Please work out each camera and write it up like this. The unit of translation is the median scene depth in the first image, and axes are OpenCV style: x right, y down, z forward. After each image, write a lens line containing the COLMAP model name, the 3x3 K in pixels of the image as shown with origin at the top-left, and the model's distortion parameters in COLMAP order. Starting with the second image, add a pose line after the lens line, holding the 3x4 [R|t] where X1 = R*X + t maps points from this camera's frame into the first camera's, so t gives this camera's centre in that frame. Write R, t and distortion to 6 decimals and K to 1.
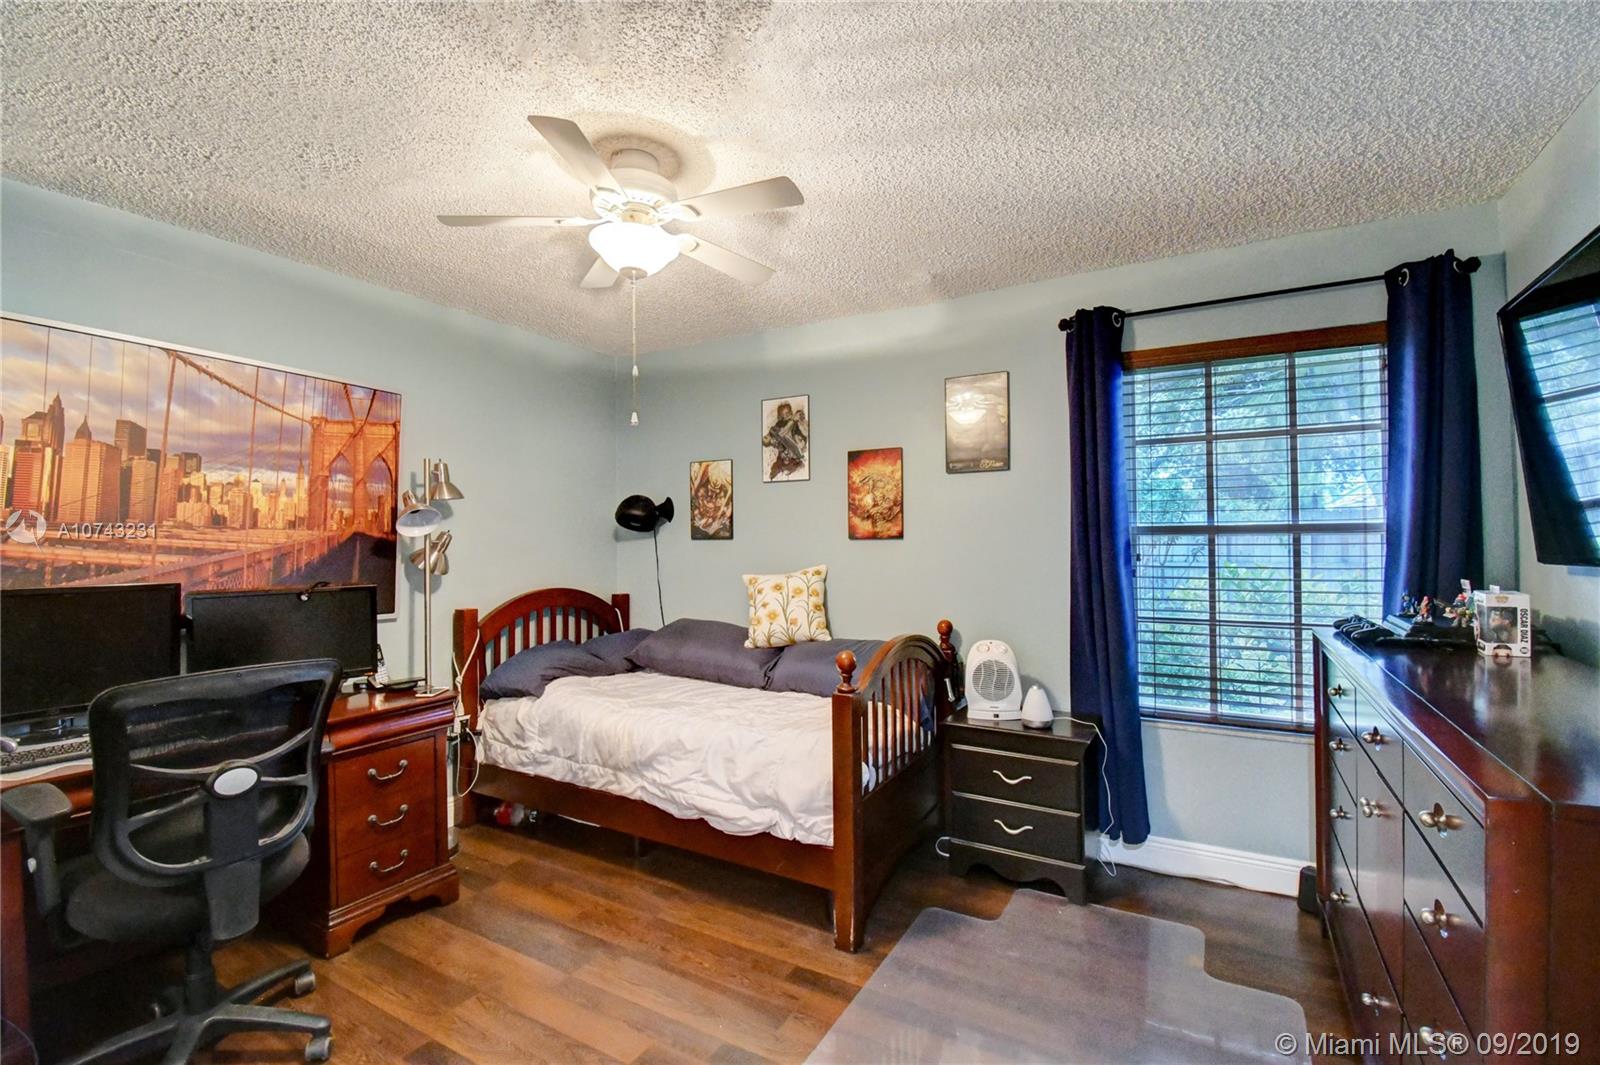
lens RADIAL K [[713.8, 0, 795.8], [0, 713.8, 530.8], [0, 0, 1]] dist [0.023859, -0.030178]
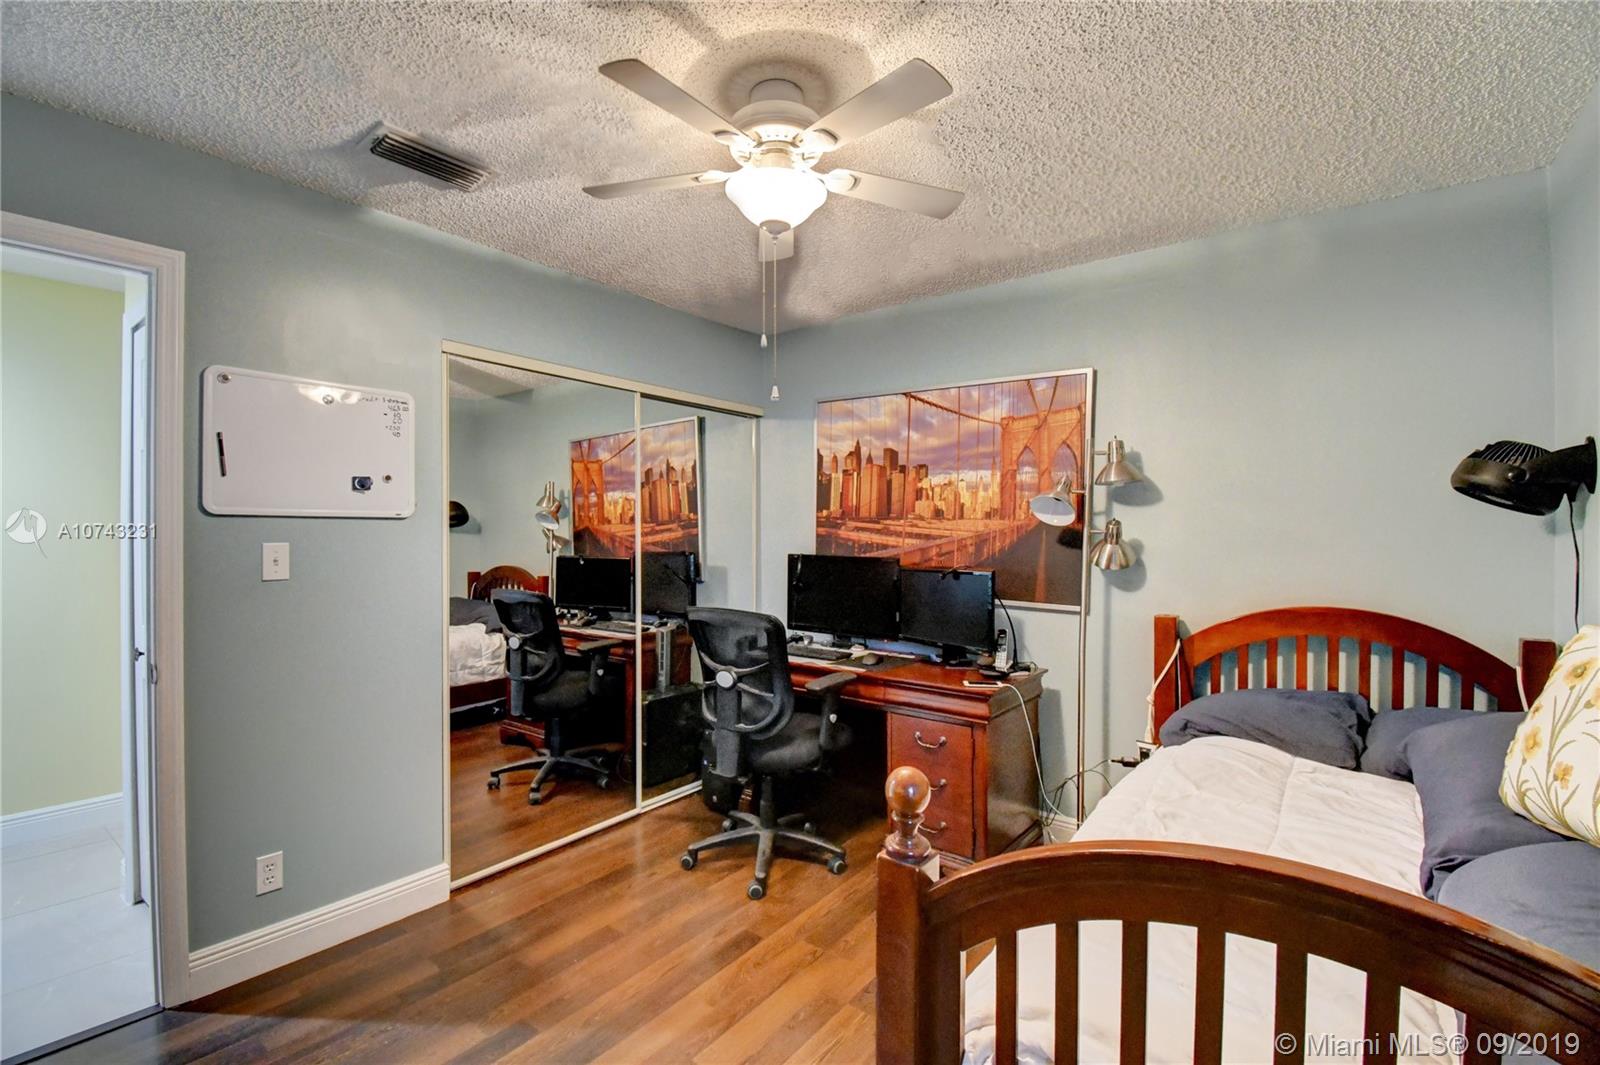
lens RADIAL K [[713.8, 0, 795.8], [0, 713.8, 530.8], [0, 0, 1]] dist [0.023859, -0.030178]
pose [[-0.138377, 0.007309, -0.990353, 0.456859], [0.009715, 0.999935, 0.006023, 0.006164], [0.990332, -0.008788, -0.138439, 0.808287]]
